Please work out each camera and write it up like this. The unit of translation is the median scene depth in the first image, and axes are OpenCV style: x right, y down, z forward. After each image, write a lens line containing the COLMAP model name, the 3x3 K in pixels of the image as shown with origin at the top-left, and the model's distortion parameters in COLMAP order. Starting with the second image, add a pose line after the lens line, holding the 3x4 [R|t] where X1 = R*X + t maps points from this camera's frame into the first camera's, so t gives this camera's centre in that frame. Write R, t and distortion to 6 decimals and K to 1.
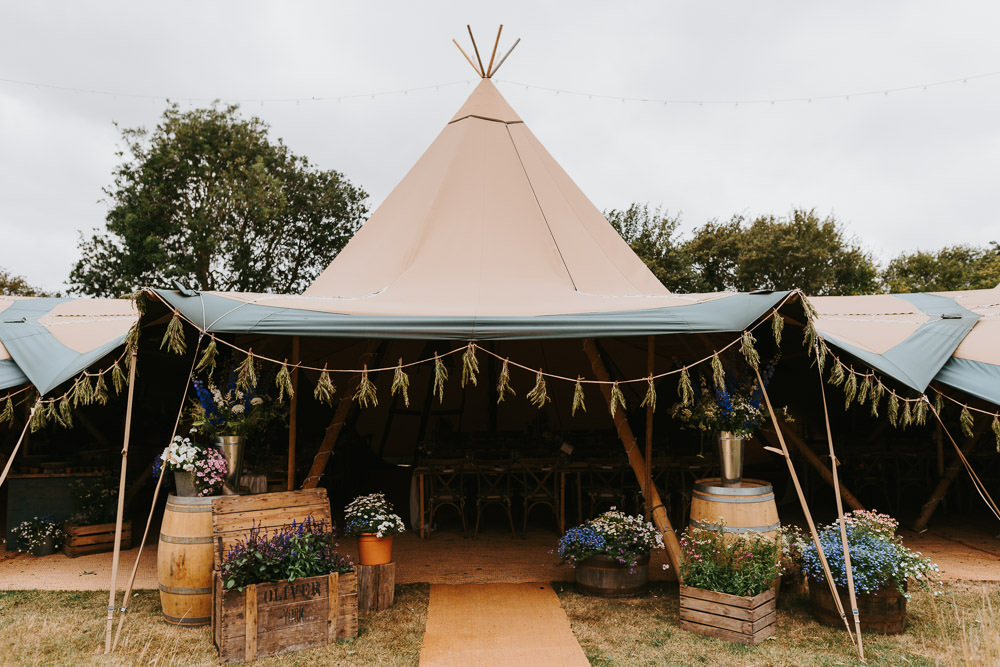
lens RADIAL K [[729.5, 0, 500.0], [0, 729.5, 333.5], [0, 0, 1]] dist [0.005312, 0.001621]
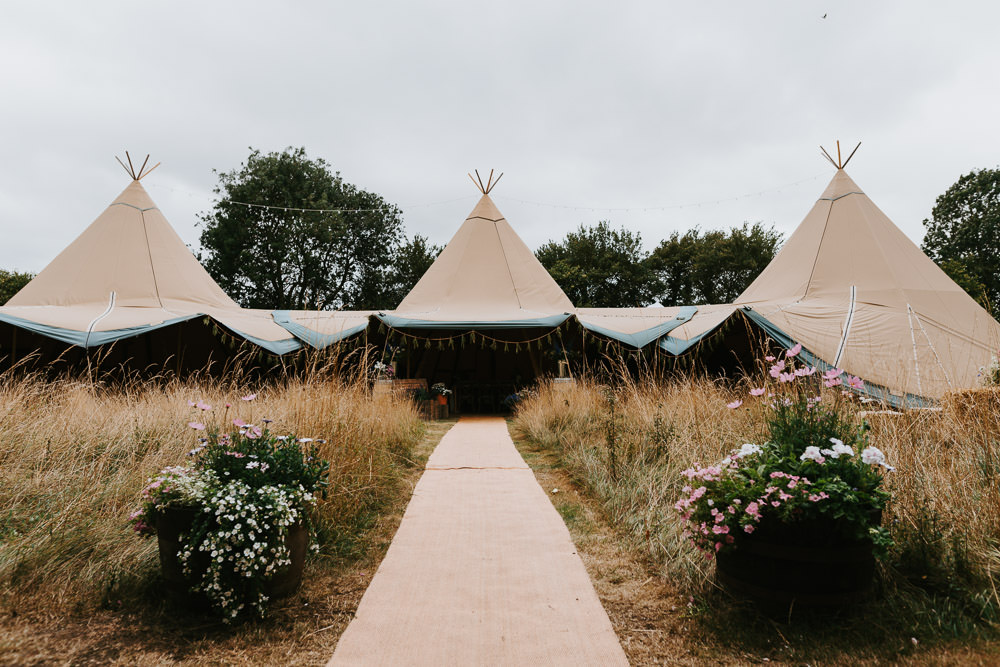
lens RADIAL K [[729.5, 0, 500.0], [0, 729.5, 333.5], [0, 0, 1]] dist [0.005312, 0.001621]
pose [[0.999623, -0.003450, -0.027249, 0.124631], [0.003883, 0.999867, 0.015843, -0.017301], [0.027191, -0.015942, 0.999503, -1.655763]]
